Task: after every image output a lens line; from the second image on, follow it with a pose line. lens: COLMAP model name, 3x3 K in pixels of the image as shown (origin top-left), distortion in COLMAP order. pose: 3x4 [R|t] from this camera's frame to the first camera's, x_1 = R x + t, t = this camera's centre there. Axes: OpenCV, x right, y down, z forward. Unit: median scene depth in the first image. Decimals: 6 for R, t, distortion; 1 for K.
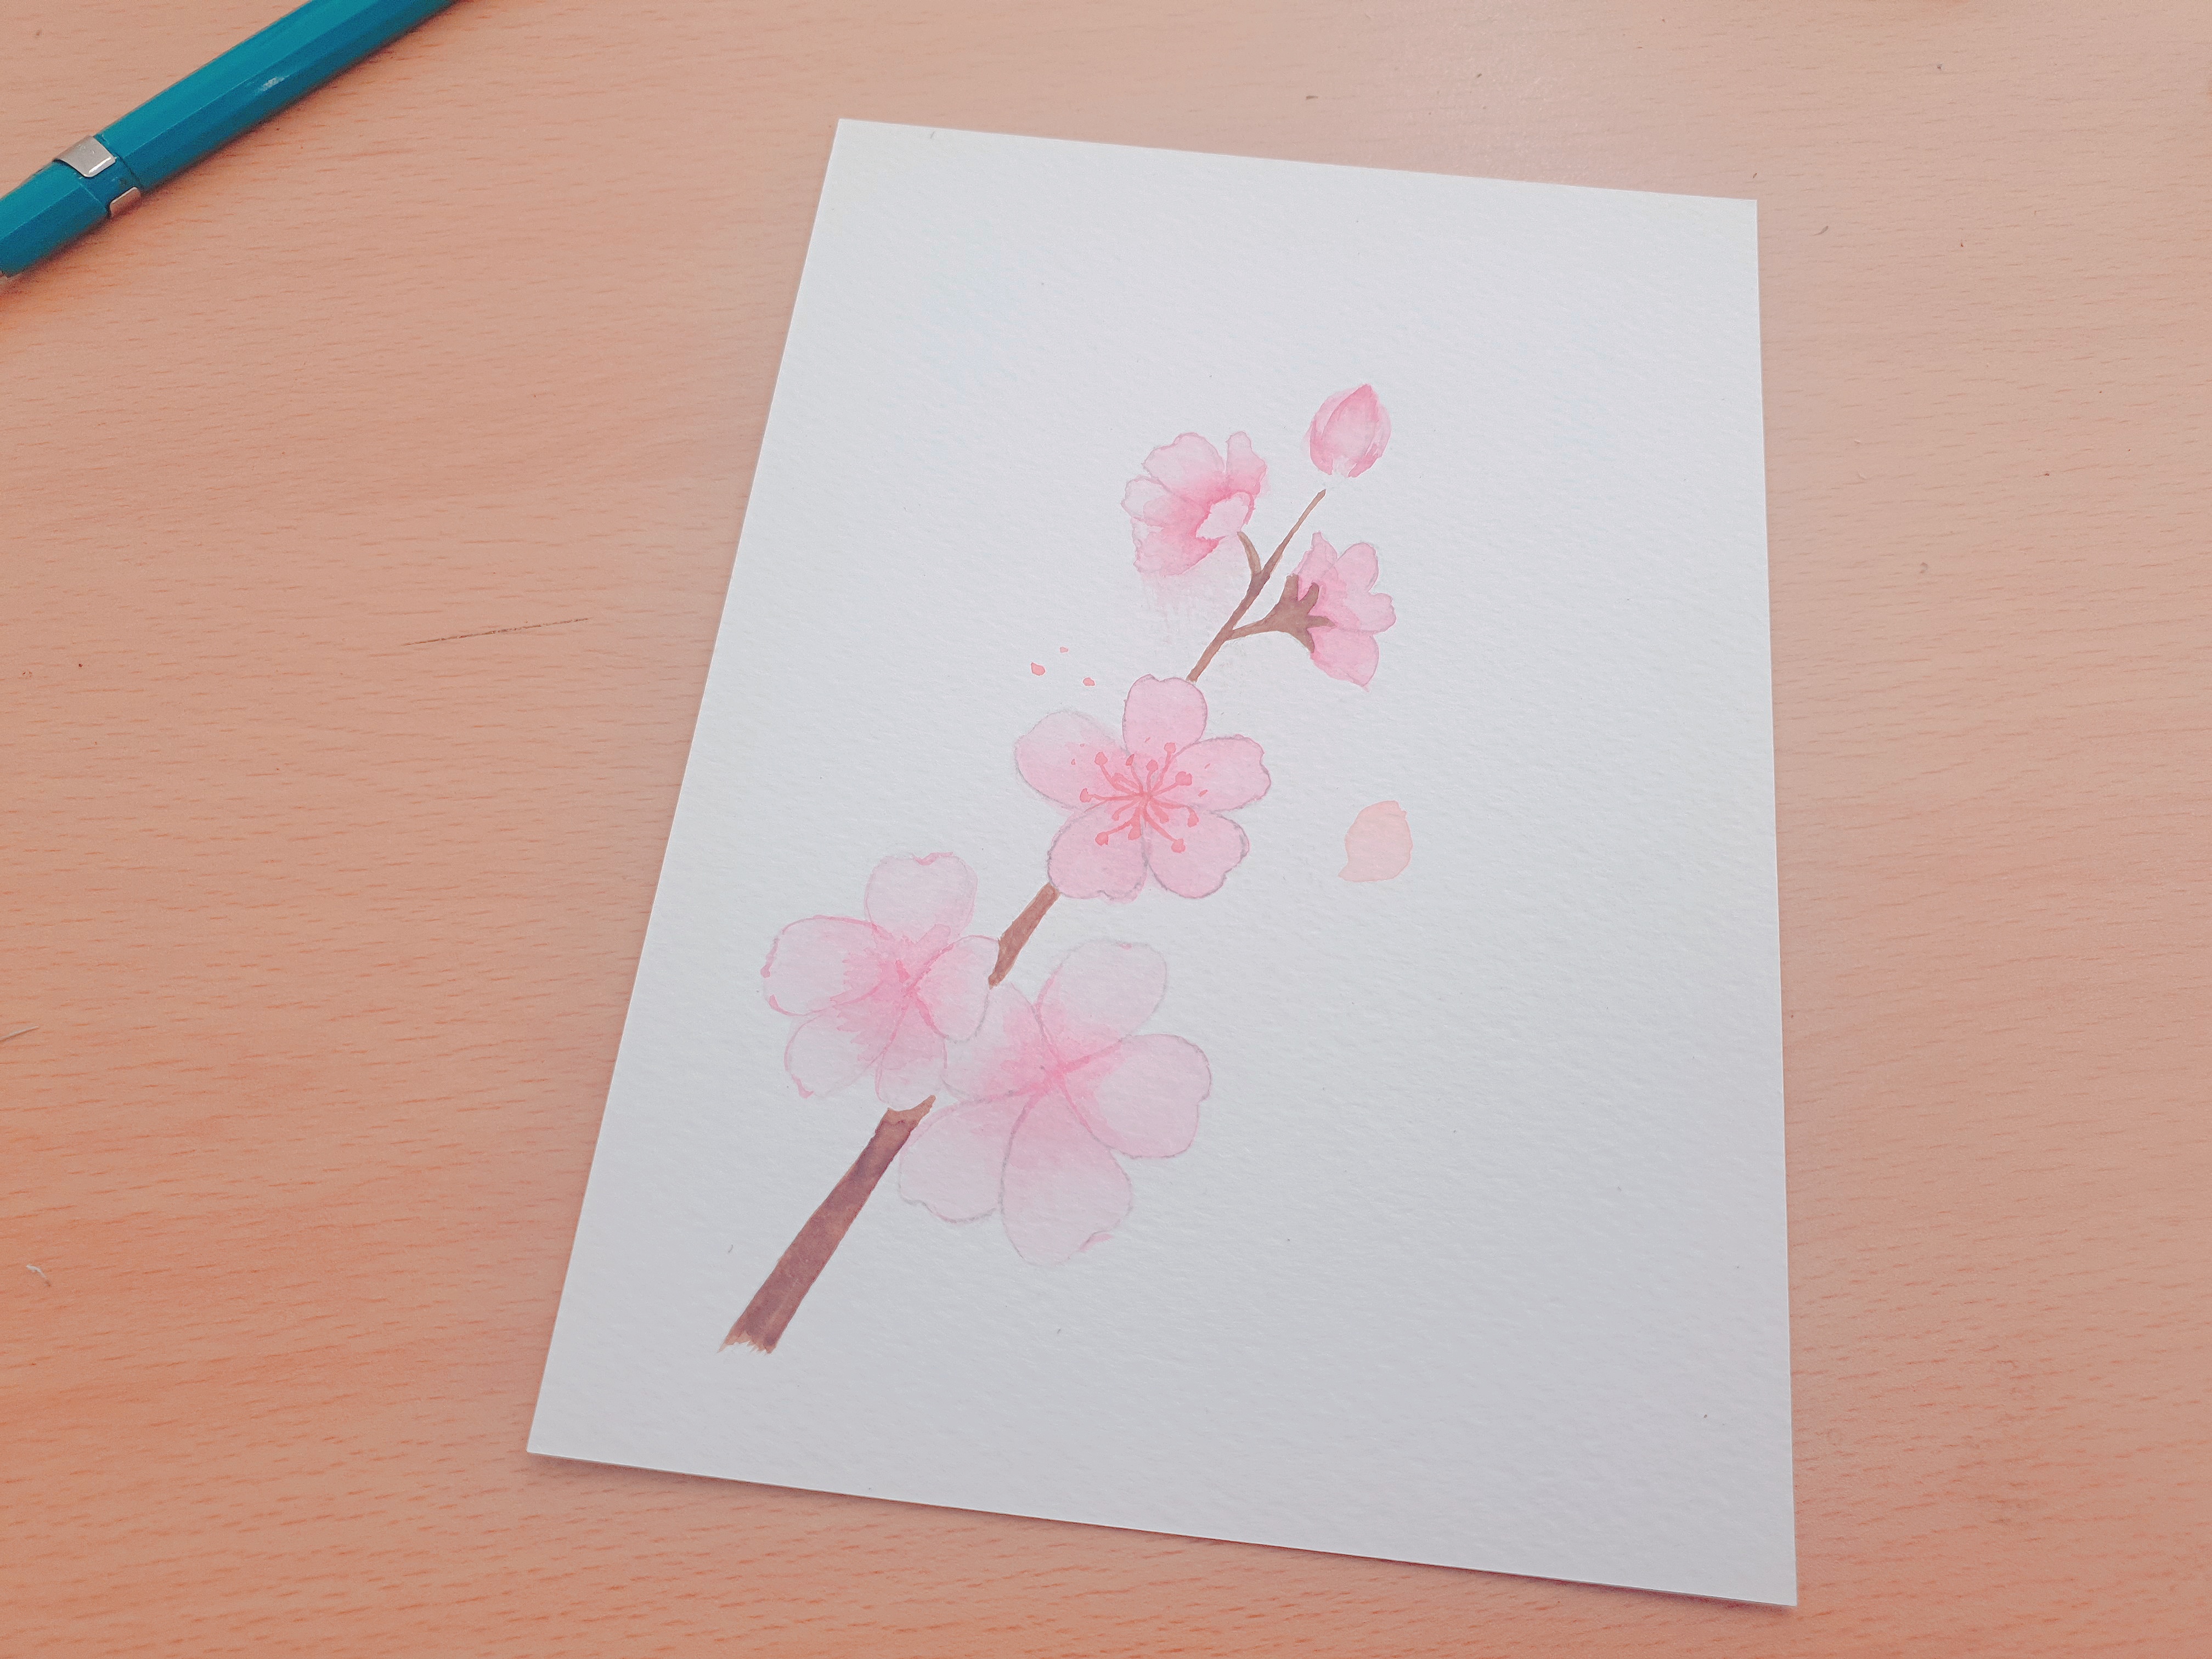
lens RADIAL K [[1821.8, 0, 1119.9], [0, 1821.8, 818.5], [0, 0, 1]] dist [0.168385, -0.588312]
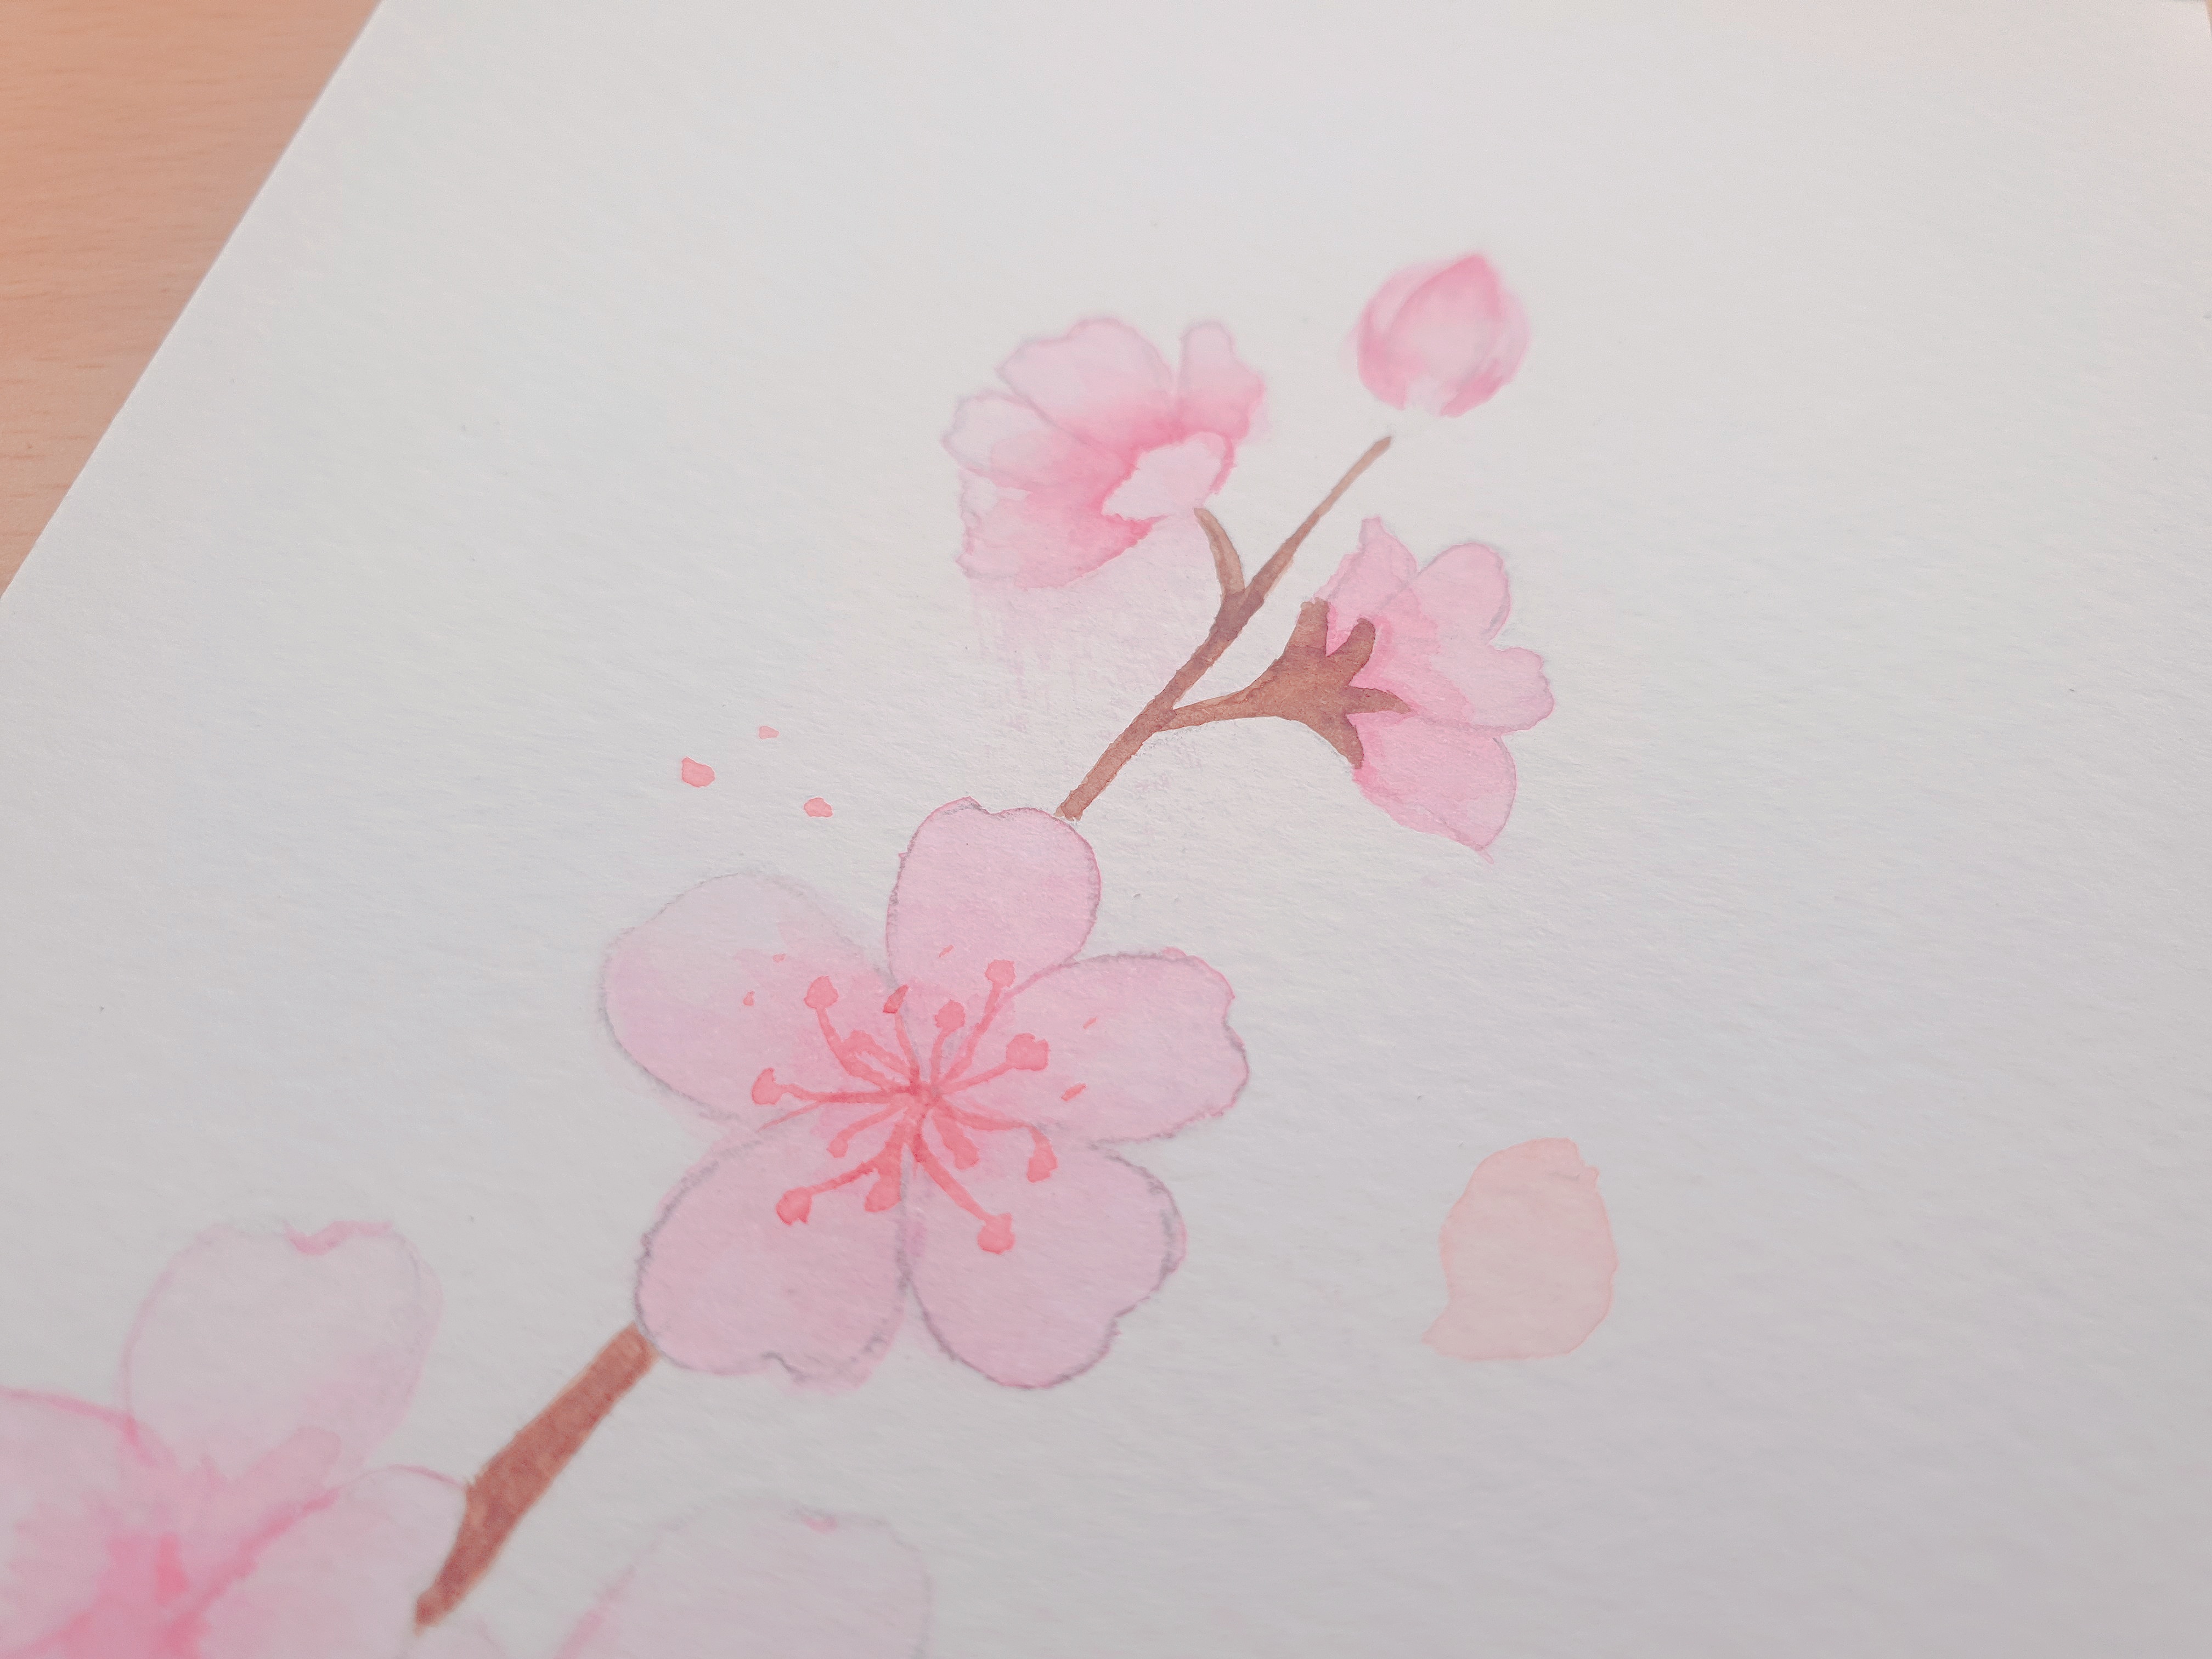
lens RADIAL K [[1821.8, 0, 1119.9], [0, 1821.8, 818.5], [0, 0, 1]] dist [0.168385, -0.588312]
pose [[0.998889, 0.047099, 0.001279, 0.051037], [-0.046337, 0.986917, -0.154424, -0.011778], [-0.008536, 0.154193, 0.988004, 0.593383]]
